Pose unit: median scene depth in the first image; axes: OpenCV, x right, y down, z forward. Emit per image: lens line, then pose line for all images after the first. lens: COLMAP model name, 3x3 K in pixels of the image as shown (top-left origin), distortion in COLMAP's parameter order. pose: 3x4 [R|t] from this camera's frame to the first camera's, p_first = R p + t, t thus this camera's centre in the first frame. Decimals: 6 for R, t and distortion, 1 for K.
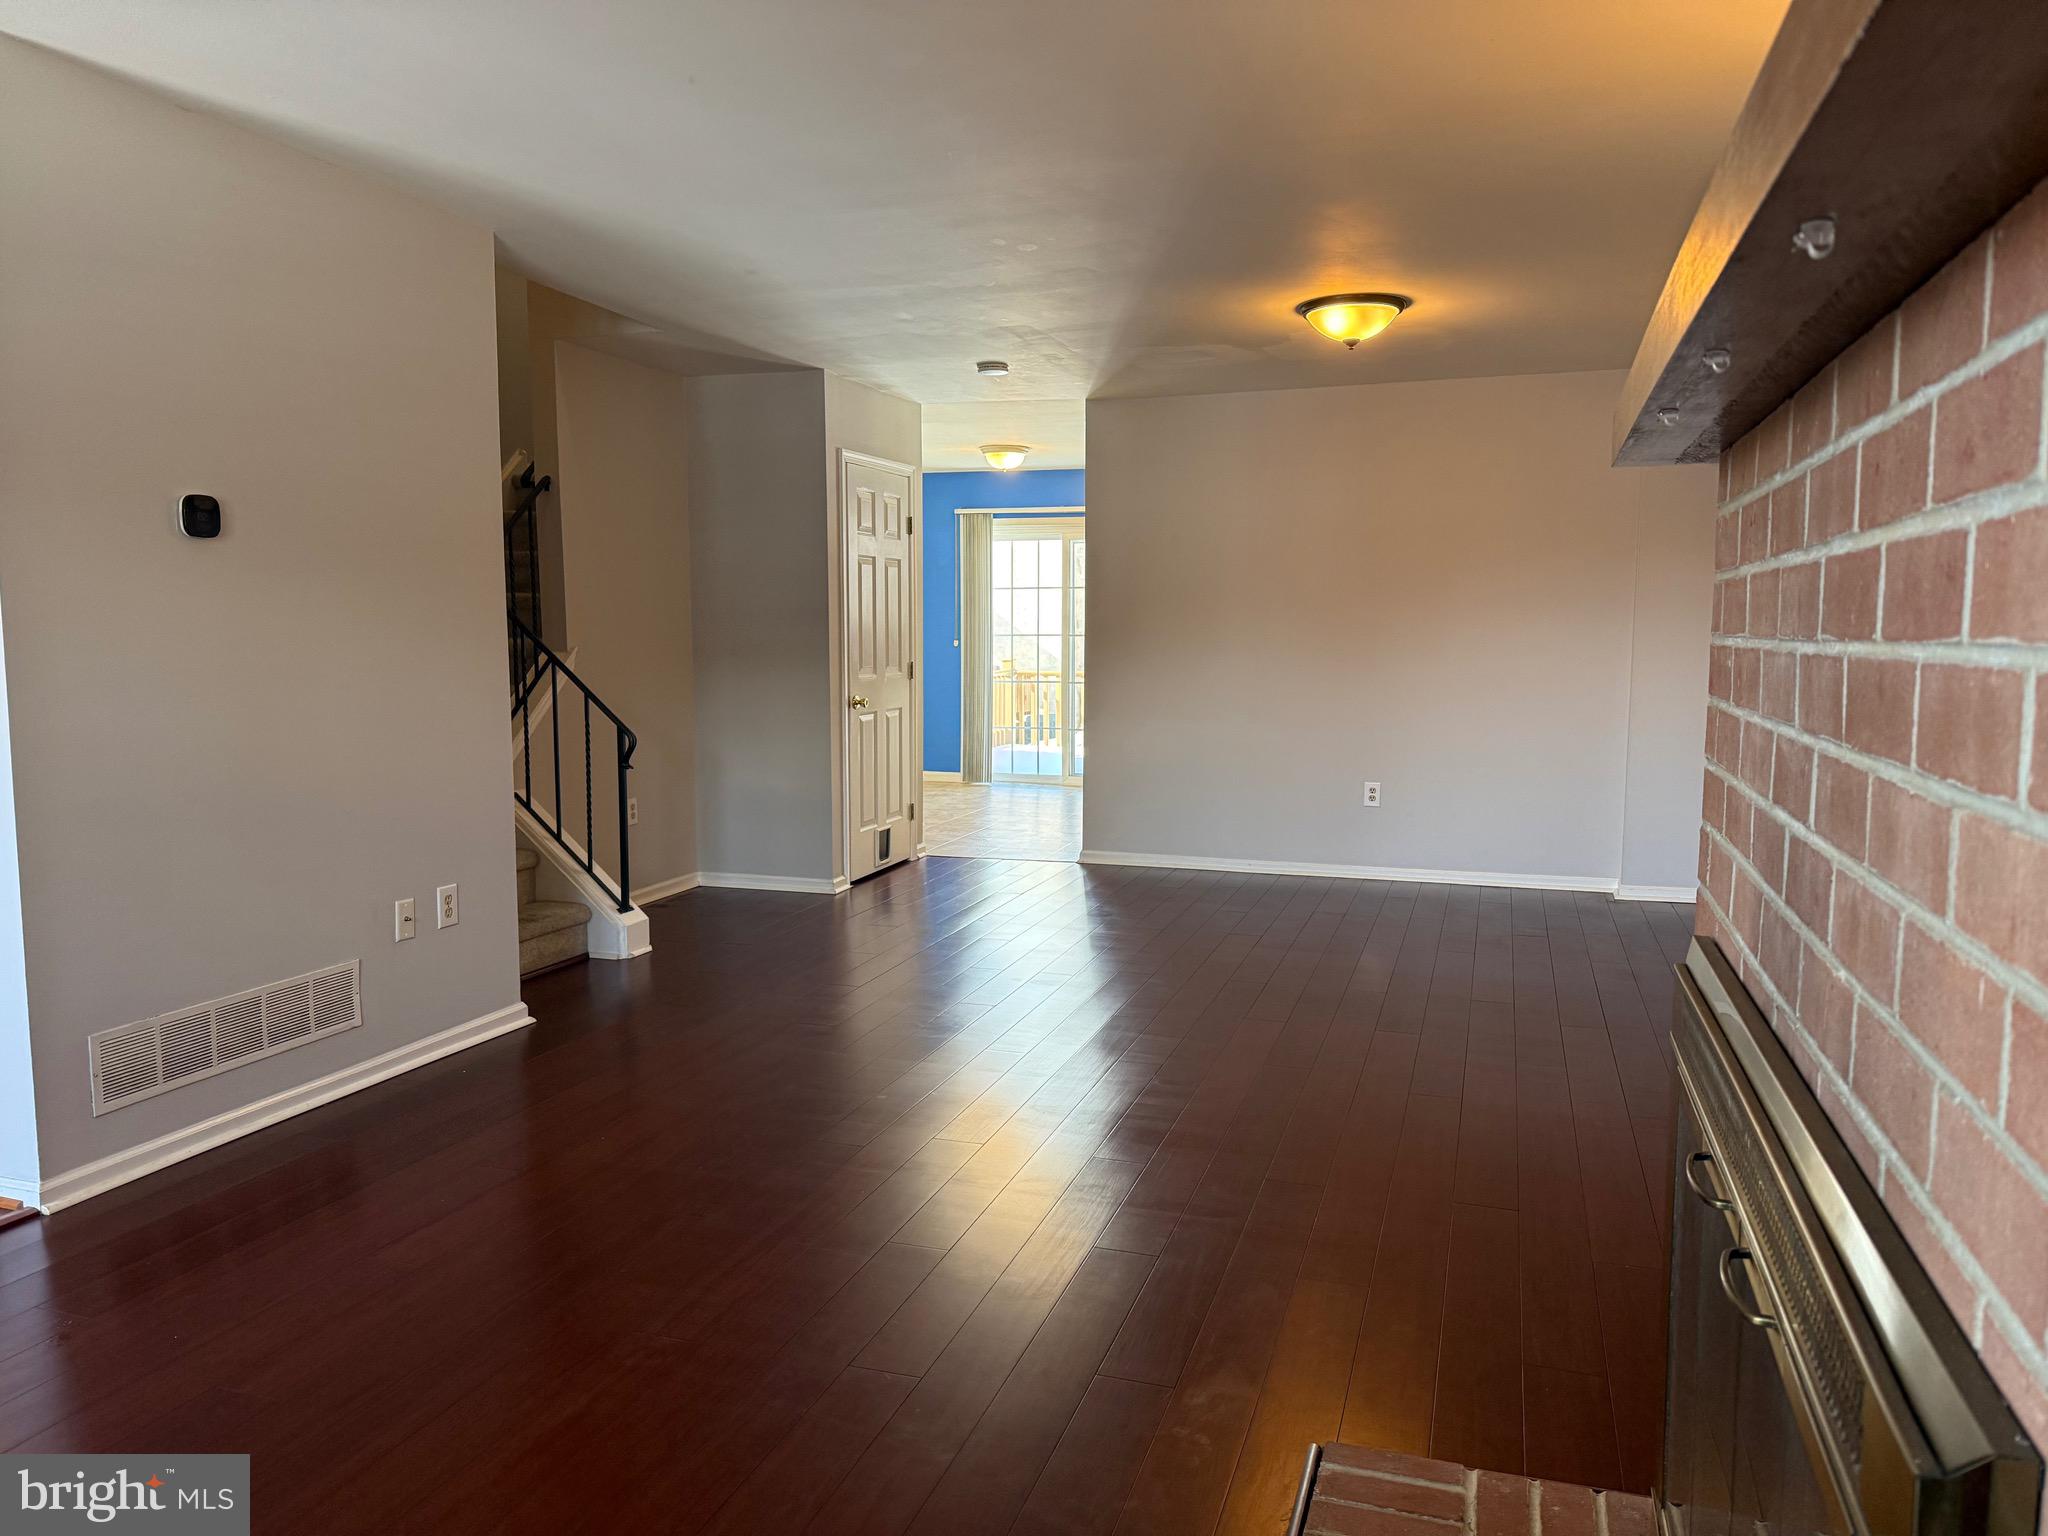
lens RADIAL K [[1455.3, 0, 1024.0], [0, 1455.3, 768.0], [0, 0, 1]] dist [0.182333, -0.279112]
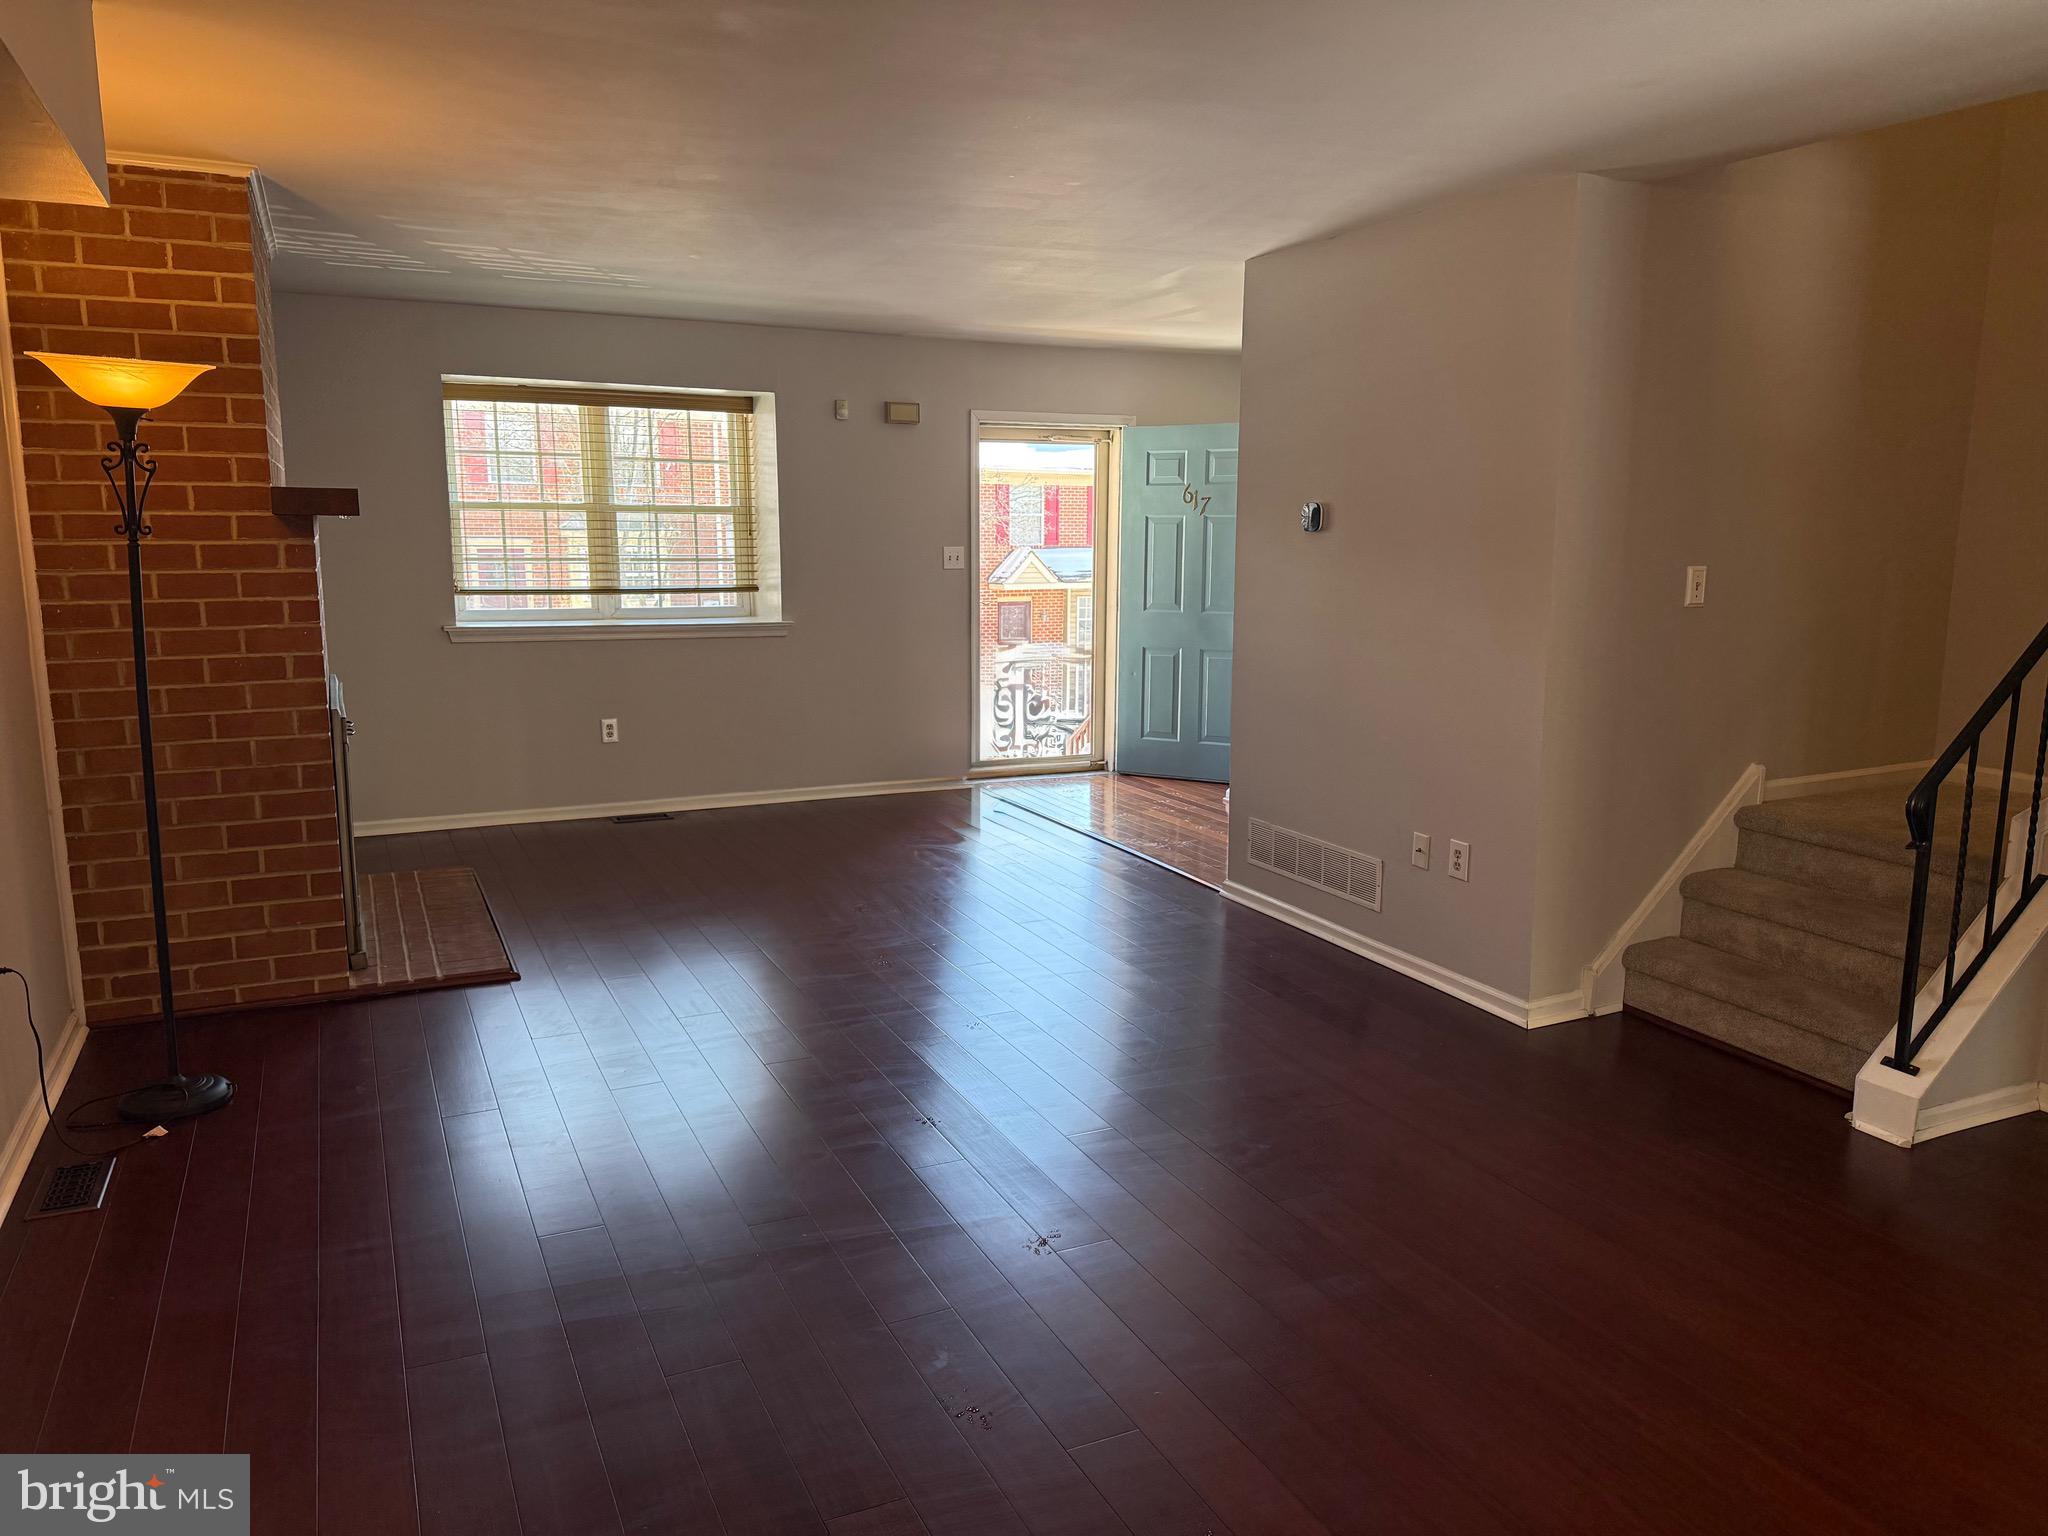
lens RADIAL K [[1431.9, 0, 1024.0], [0, 1431.9, 768.0], [0, 0, 1]] dist [-0.000937, -0.035937]
pose [[-0.717989, 0.100592, -0.688748, 0.653801], [-0.086121, 0.969061, 0.231310, -0.220514], [0.690706, 0.225393, -0.687112, 1.745447]]
